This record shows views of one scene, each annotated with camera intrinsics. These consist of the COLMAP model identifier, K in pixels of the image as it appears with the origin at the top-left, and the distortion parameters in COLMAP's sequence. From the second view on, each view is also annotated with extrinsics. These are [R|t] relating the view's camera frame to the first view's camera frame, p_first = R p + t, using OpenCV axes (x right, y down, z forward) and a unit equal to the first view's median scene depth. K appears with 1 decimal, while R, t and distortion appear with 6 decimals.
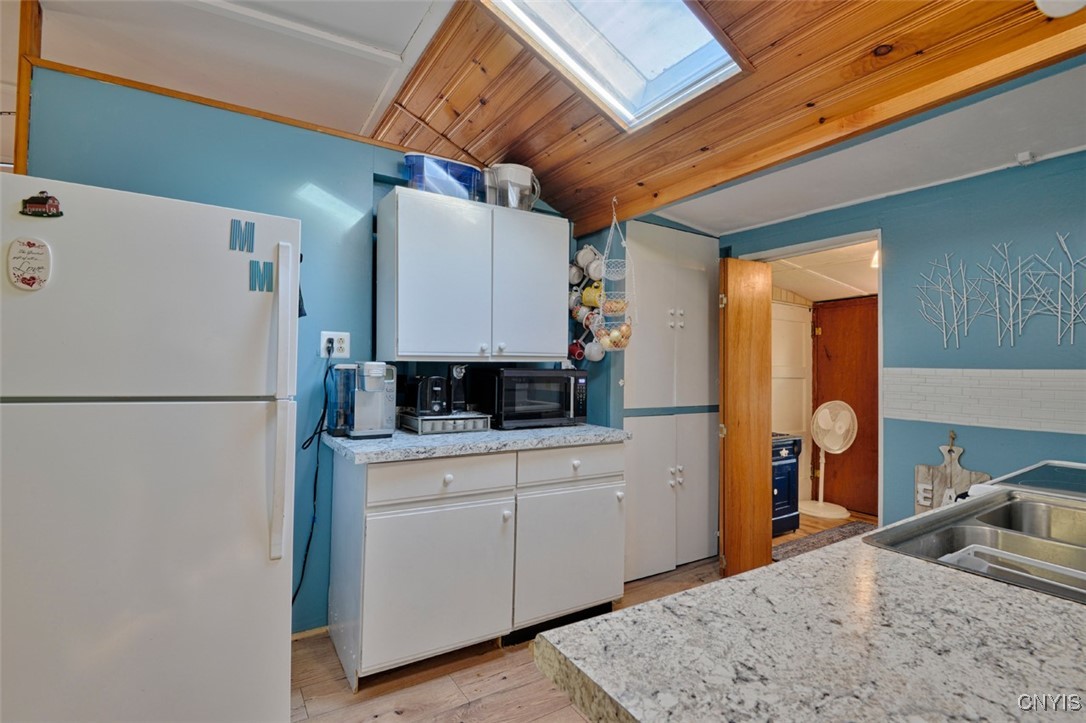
lens RADIAL K [[502.1, 0, 543.4], [0, 502.1, 361.9], [0, 0, 1]] dist [-0.002127, -0.001578]
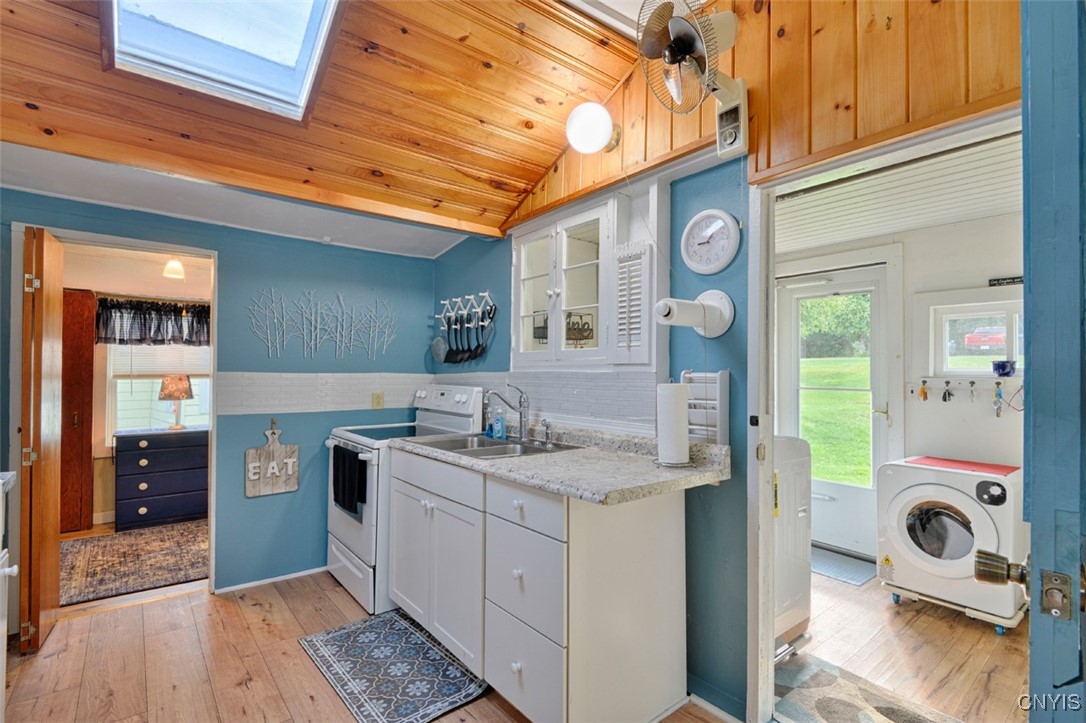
lens RADIAL K [[502.1, 0, 543.8], [0, 502.1, 362.1], [0, 0, 1]] dist [-0.002127, -0.001578]
pose [[-0.118560, 0.000793, 0.992947, -0.670247], [-0.023529, 0.999717, -0.003608, -0.029831], [-0.992668, -0.023791, -0.118507, 0.470187]]
